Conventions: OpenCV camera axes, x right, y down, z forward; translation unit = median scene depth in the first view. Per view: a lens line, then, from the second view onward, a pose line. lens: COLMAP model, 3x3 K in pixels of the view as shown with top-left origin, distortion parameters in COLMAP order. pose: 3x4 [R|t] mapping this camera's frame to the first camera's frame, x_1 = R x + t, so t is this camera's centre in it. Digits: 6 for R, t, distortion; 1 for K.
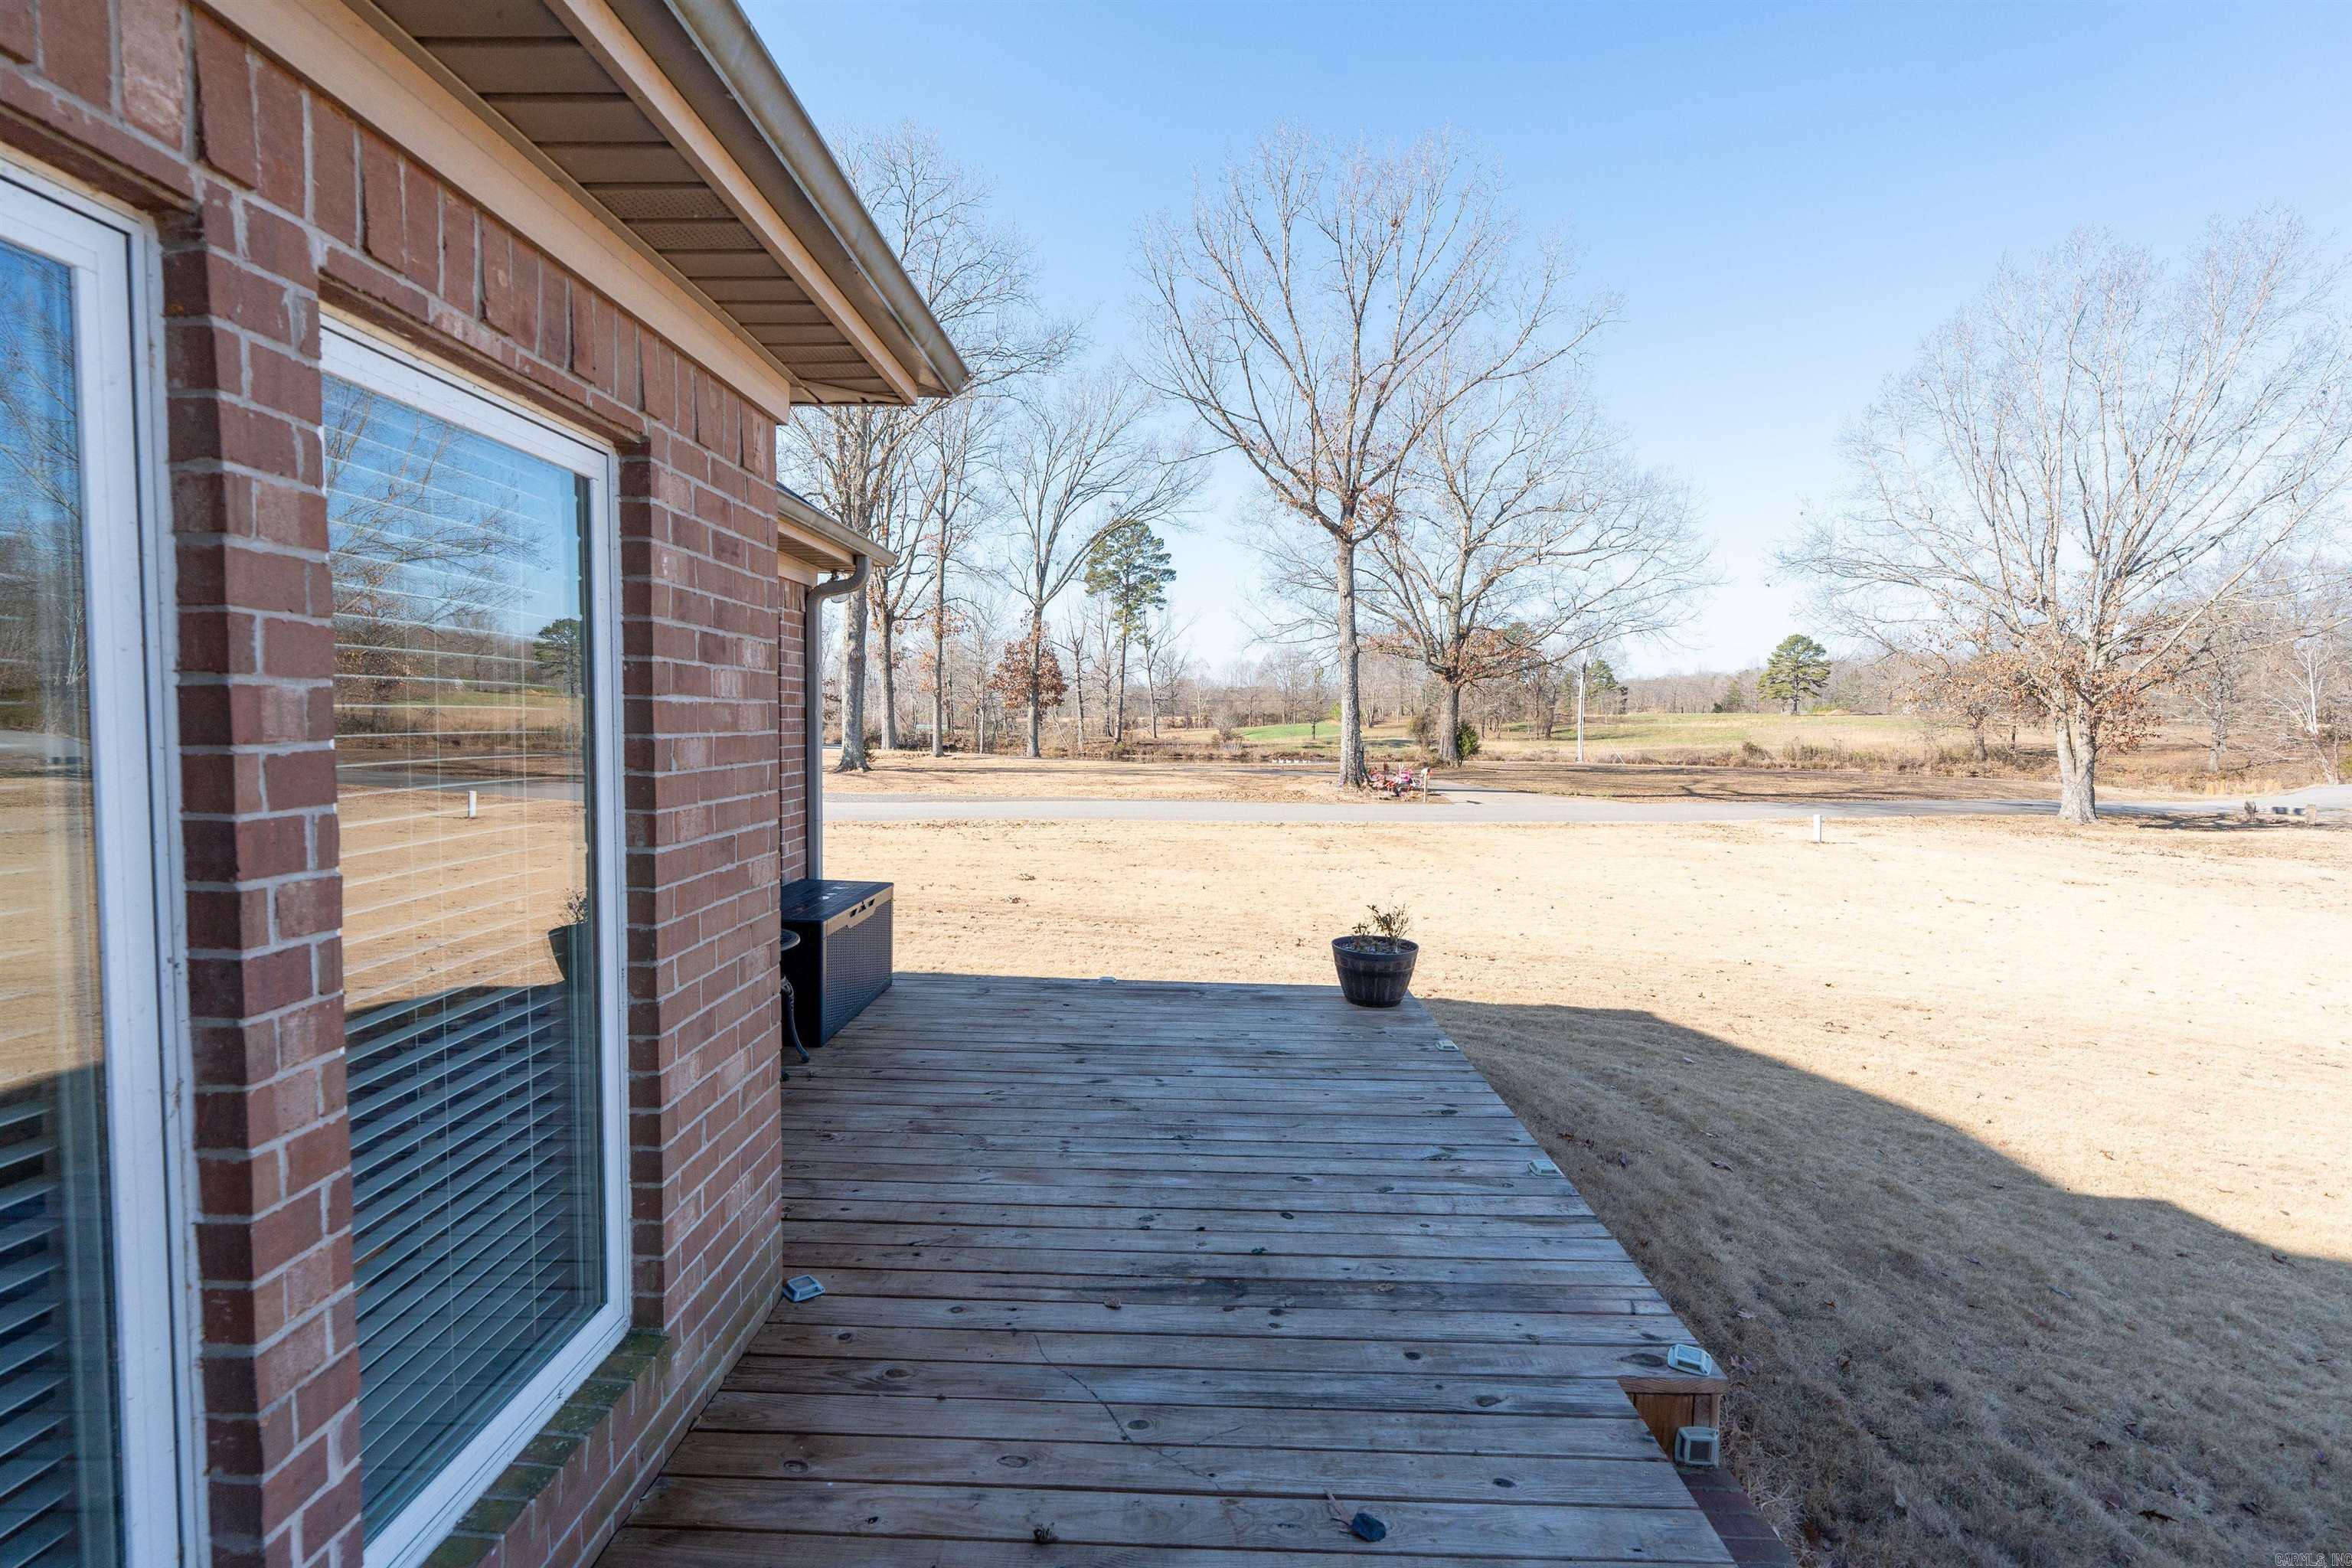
lens RADIAL K [[1052.4, 0, 1160.7], [0, 1052.4, 775.3], [0, 0, 1]] dist [-0.007447, 0.002783]
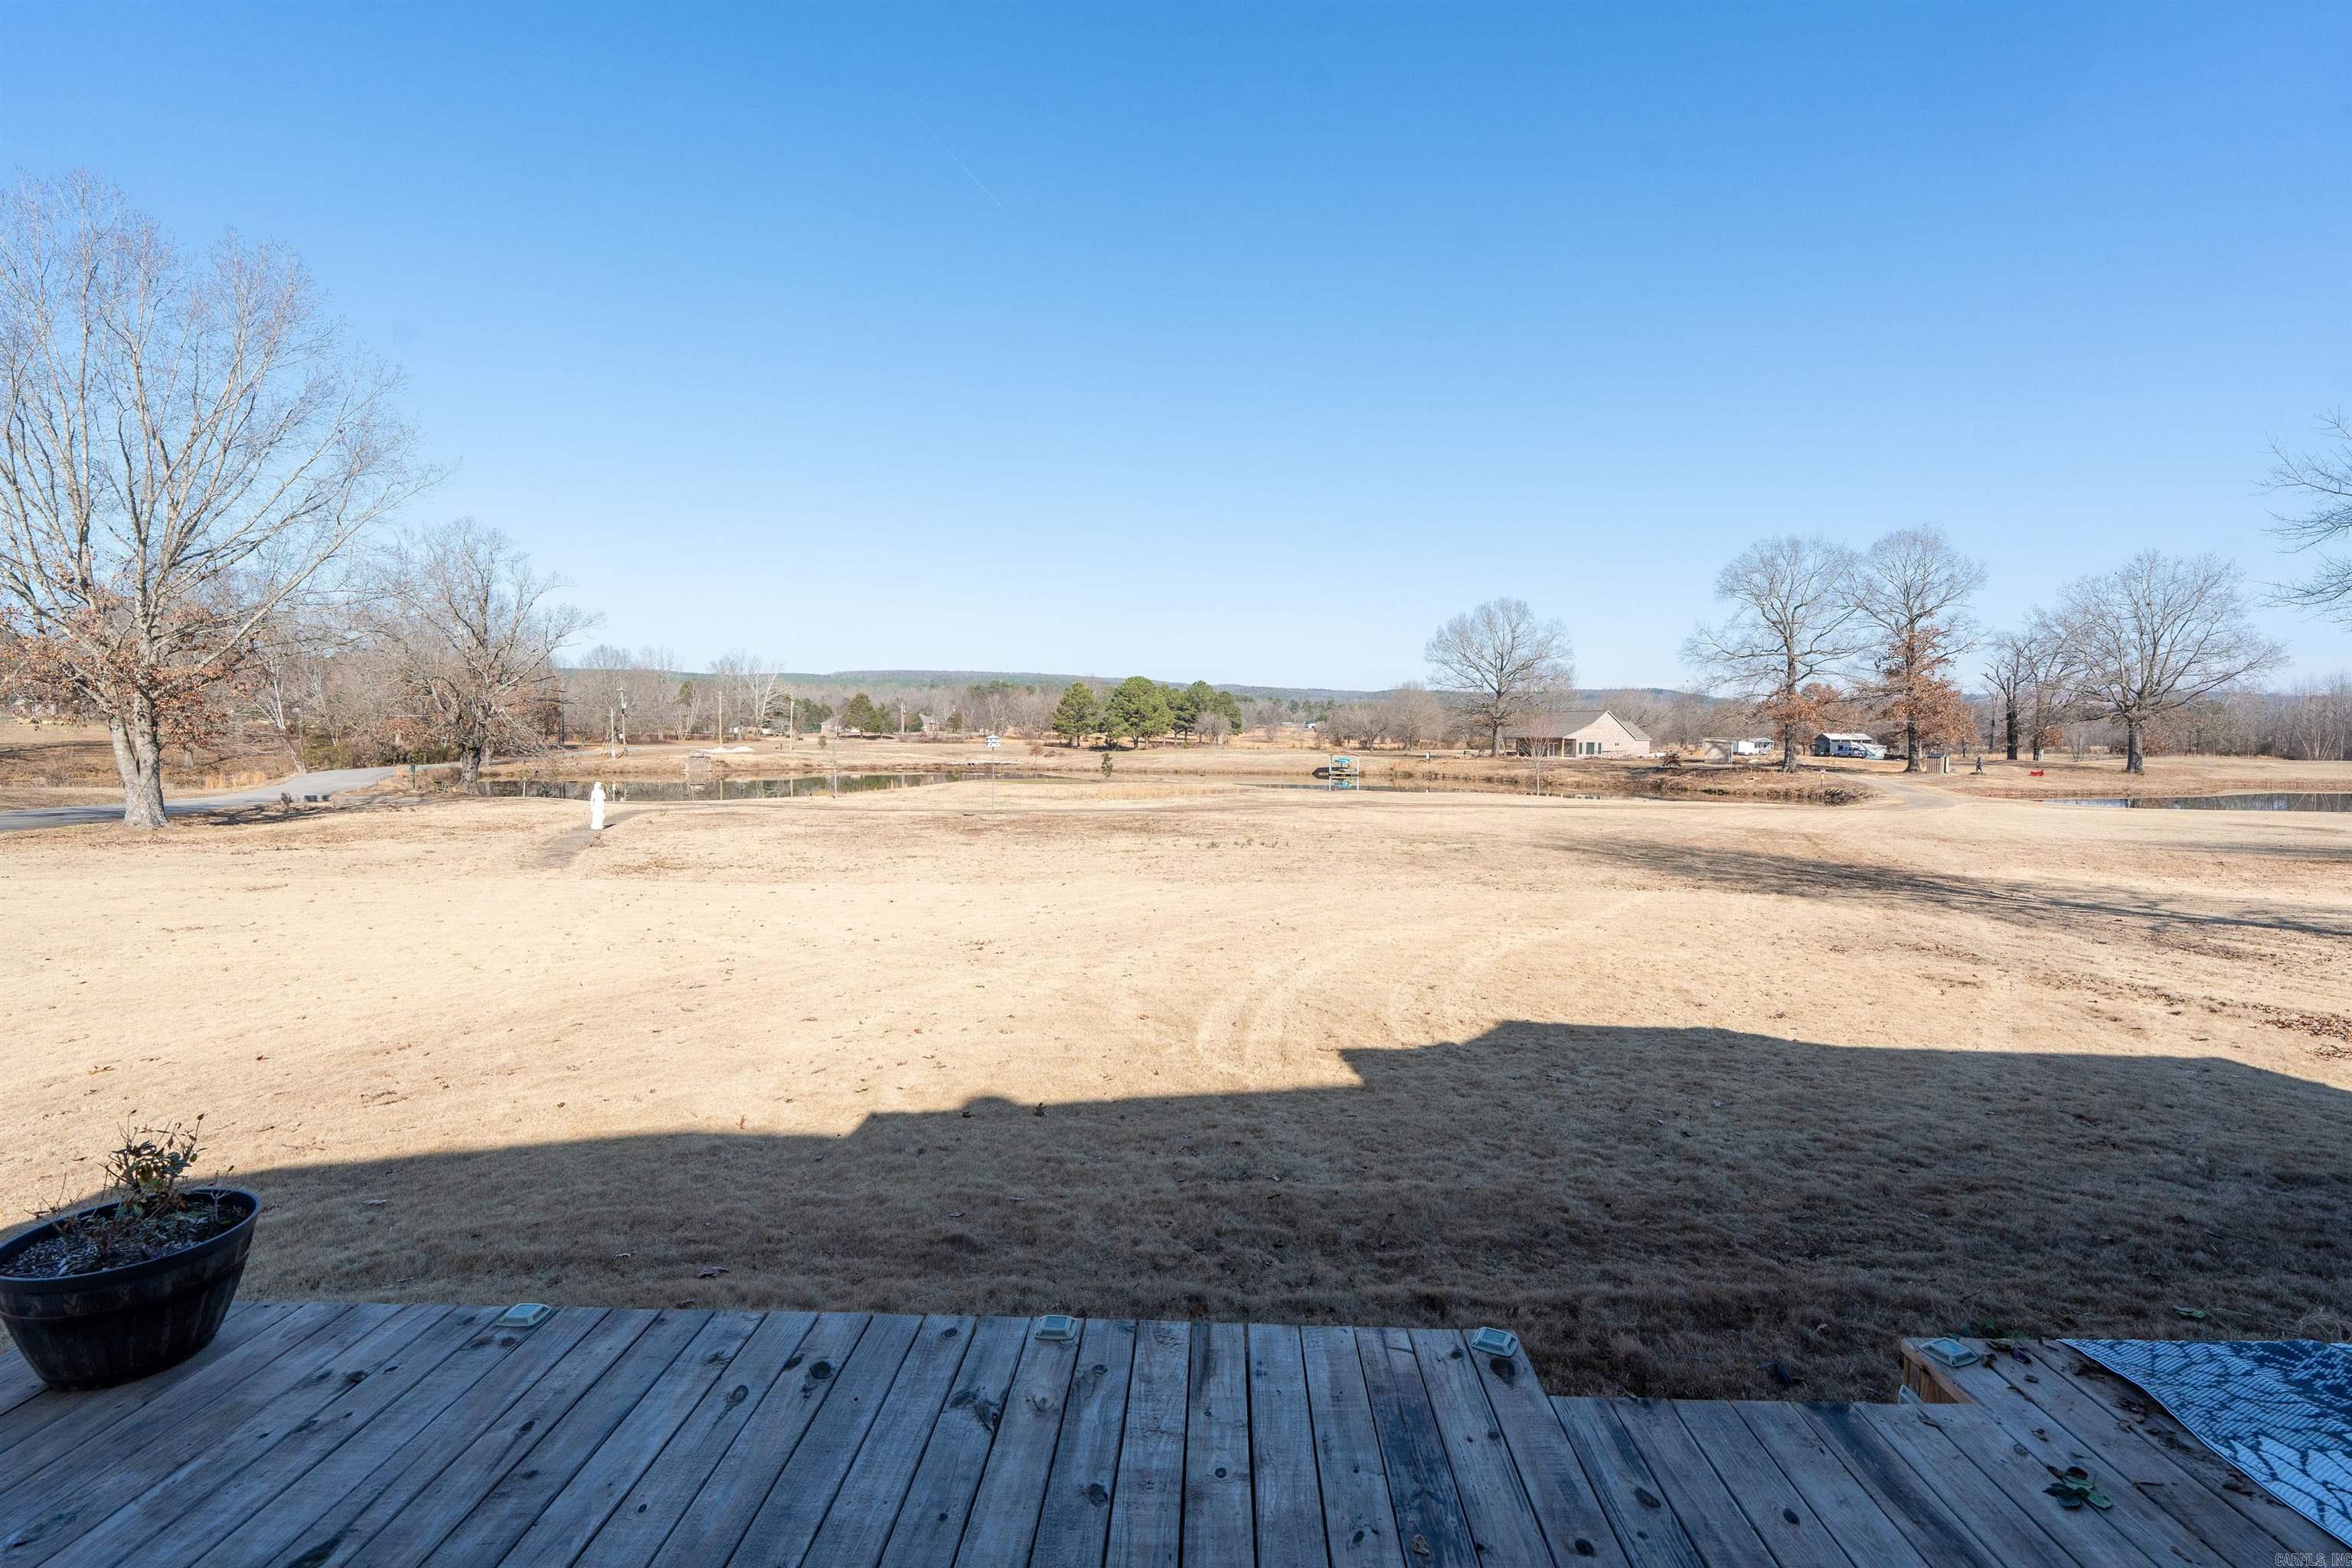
lens RADIAL K [[1052.4, 0, 1161.9], [0, 1052.4, 788.2], [0, 0, 1]] dist [-0.007447, 0.002783]
pose [[0.022072, -0.064472, 0.997675, -0.339612], [0.049088, 0.996785, 0.063328, -0.051148], [-0.998551, 0.047576, 0.025165, 0.844318]]
